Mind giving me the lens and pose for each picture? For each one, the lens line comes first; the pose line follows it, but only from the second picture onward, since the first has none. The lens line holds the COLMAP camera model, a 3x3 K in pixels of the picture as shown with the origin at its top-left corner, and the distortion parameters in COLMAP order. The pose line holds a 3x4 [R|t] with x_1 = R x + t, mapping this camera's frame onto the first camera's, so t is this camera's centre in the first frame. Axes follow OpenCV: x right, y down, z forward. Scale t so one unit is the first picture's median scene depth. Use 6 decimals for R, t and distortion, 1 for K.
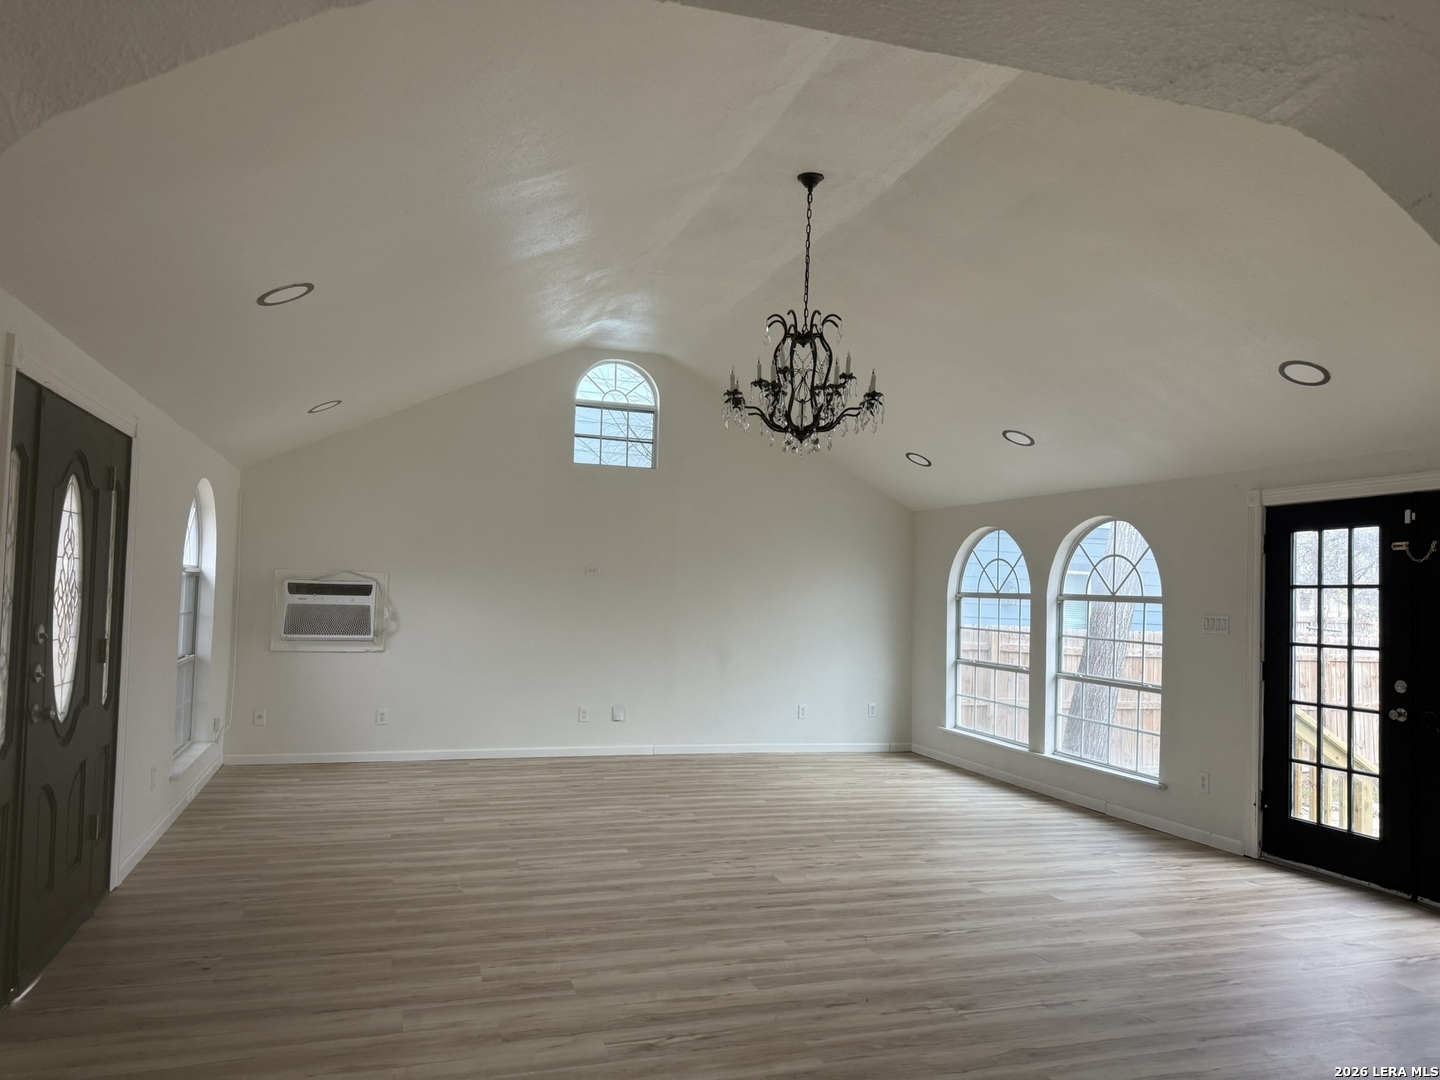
lens RADIAL K [[1002.0, 0, 715.1], [0, 1002.0, 534.4], [0, 0, 1]] dist [0.026208, -0.069710]
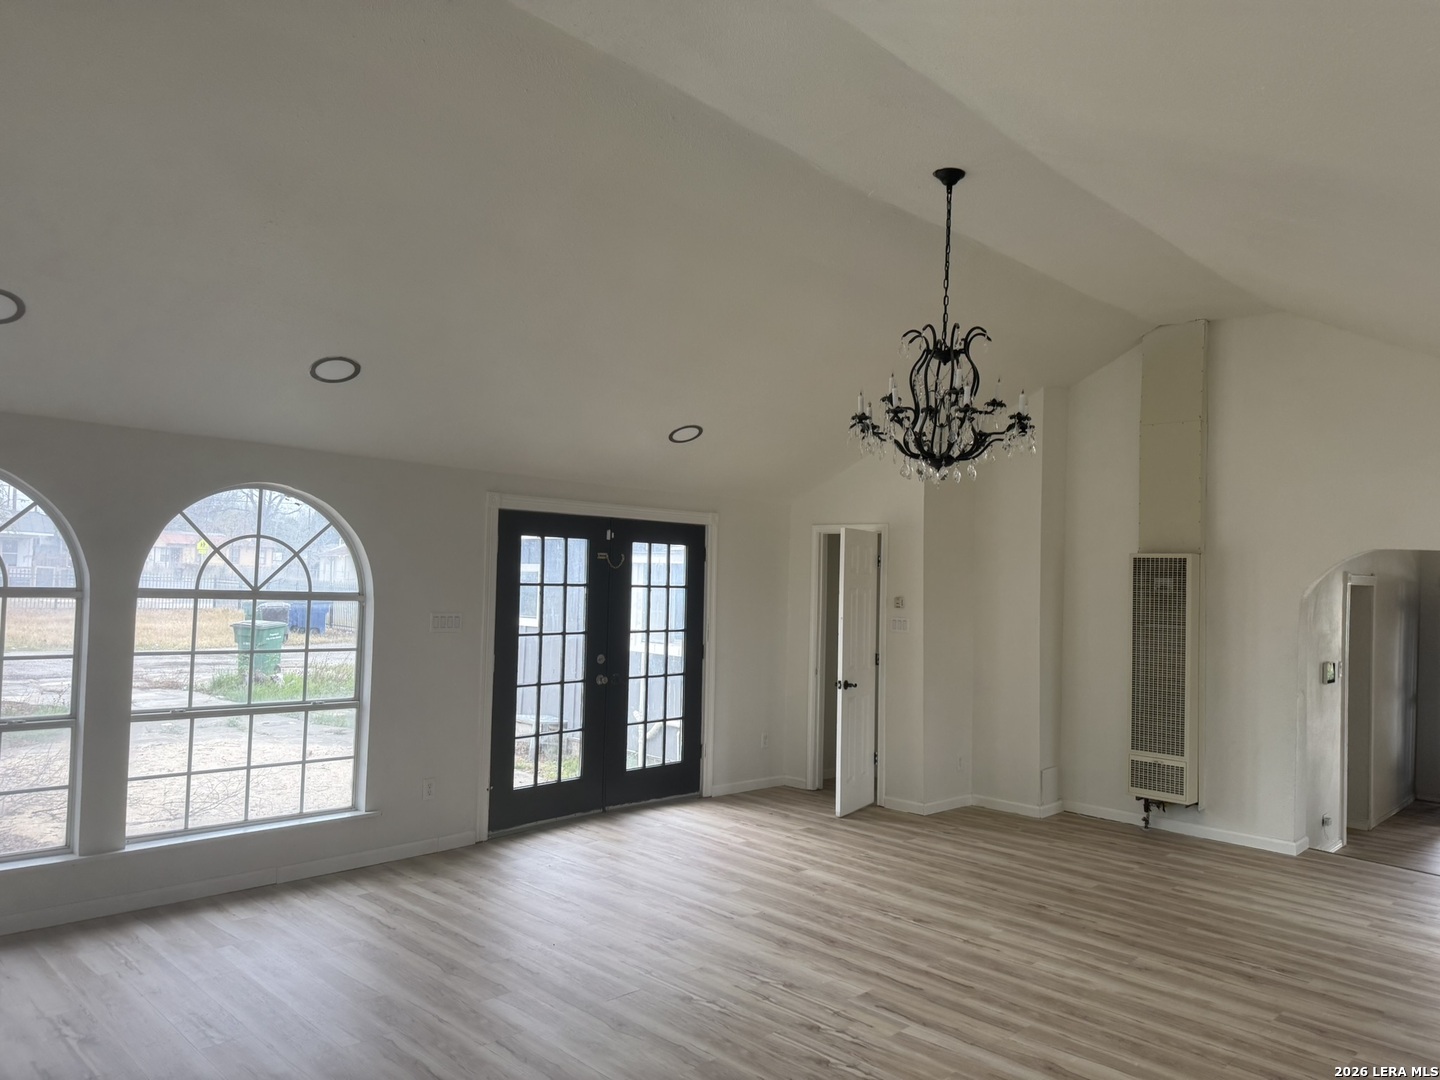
lens RADIAL K [[1008.2, 0, 720.0], [0, 1008.2, 540.0], [0, 0, 1]] dist [0.046610, -0.078752]
pose [[-0.456507, -0.024981, 0.889369, -0.667396], [-0.103372, 0.994325, -0.025131, 0.011558], [-0.883694, -0.103408, -0.456499, 1.667406]]
